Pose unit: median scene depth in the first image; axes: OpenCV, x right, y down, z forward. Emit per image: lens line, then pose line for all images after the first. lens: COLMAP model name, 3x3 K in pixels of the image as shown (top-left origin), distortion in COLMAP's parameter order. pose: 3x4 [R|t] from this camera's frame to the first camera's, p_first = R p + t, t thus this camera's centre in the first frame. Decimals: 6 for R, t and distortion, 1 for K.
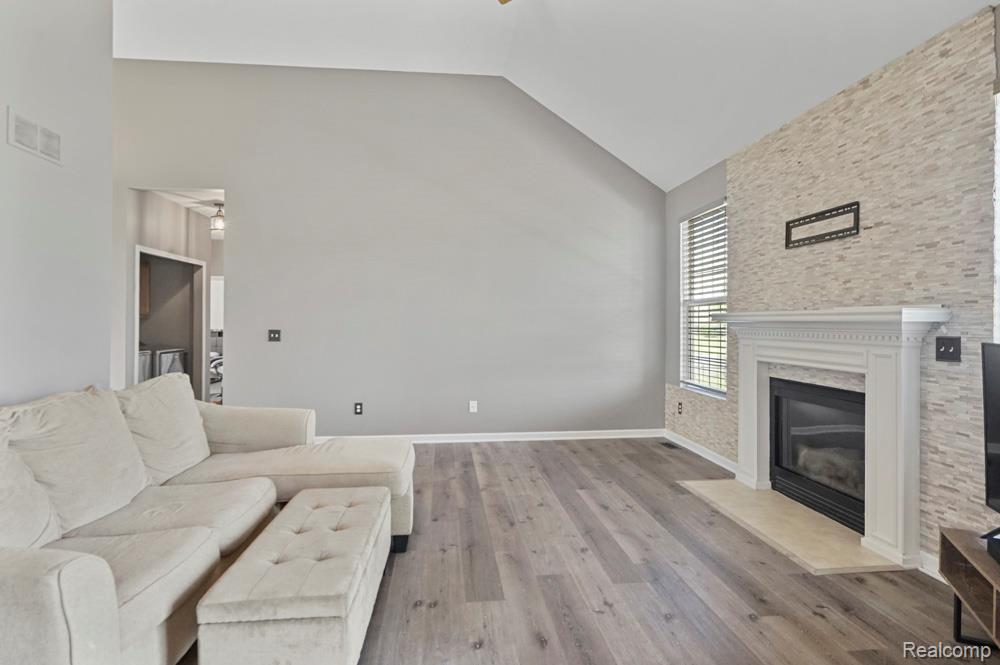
lens RADIAL K [[516.5, 0, 500.5], [0, 516.5, 322.2], [0, 0, 1]] dist [-0.001780, -0.000350]
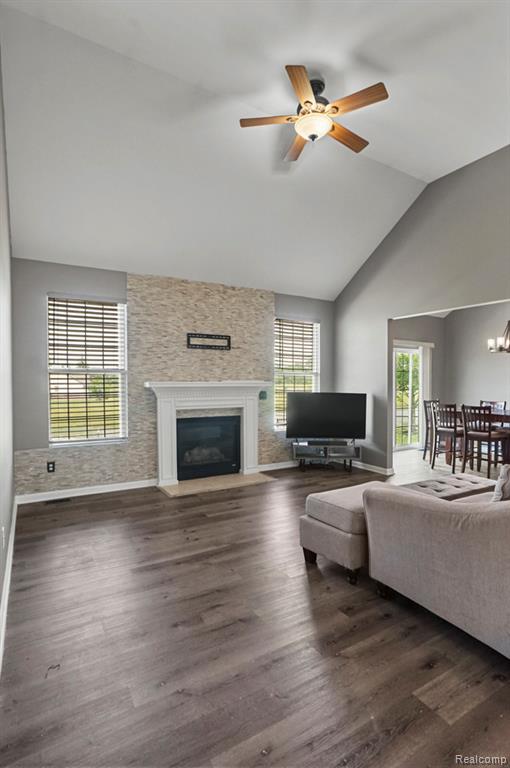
lens RADIAL K [[403.8, 0, 256.3], [0, 403.8, 384.7], [0, 0, 1]] dist [-0.060011, 0.000203]
pose [[-0.417194, -0.008701, 0.908776, -0.925435], [0.001365, 0.999947, 0.010201, -0.024452], [-0.908816, 0.005496, -0.417160, 1.465957]]
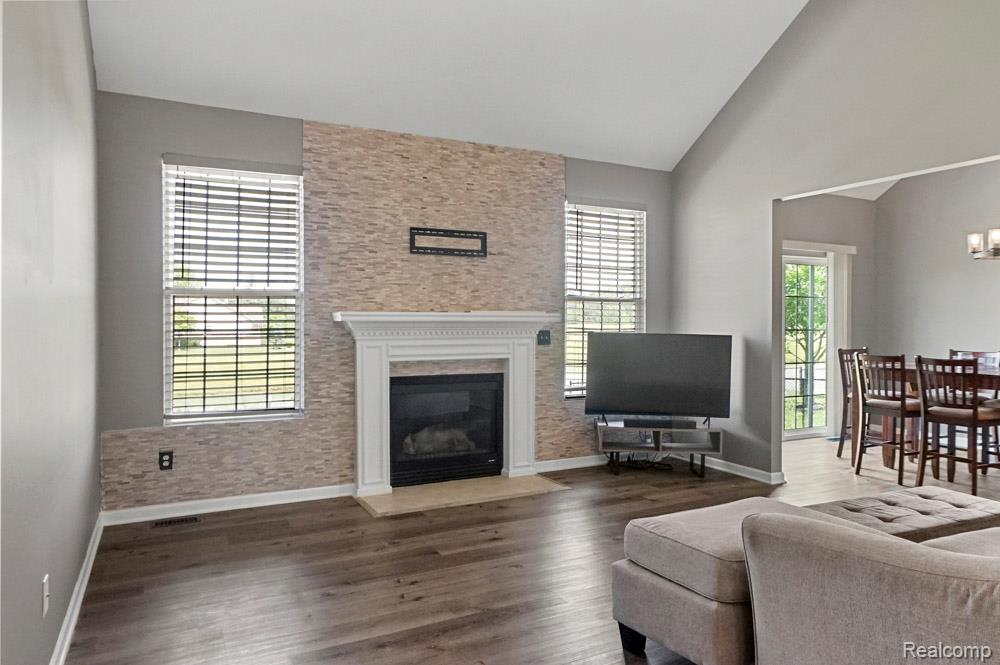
lens RADIAL K [[662.4, 0, 483.2], [0, 662.4, 332.0], [0, 0, 1]] dist [-0.029760, 0.017722]
pose [[-0.346325, -0.014961, 0.937995, -0.819607], [0.000200, 0.999872, 0.016022, -0.001537], [-0.938114, 0.005737, -0.346278, 1.412069]]
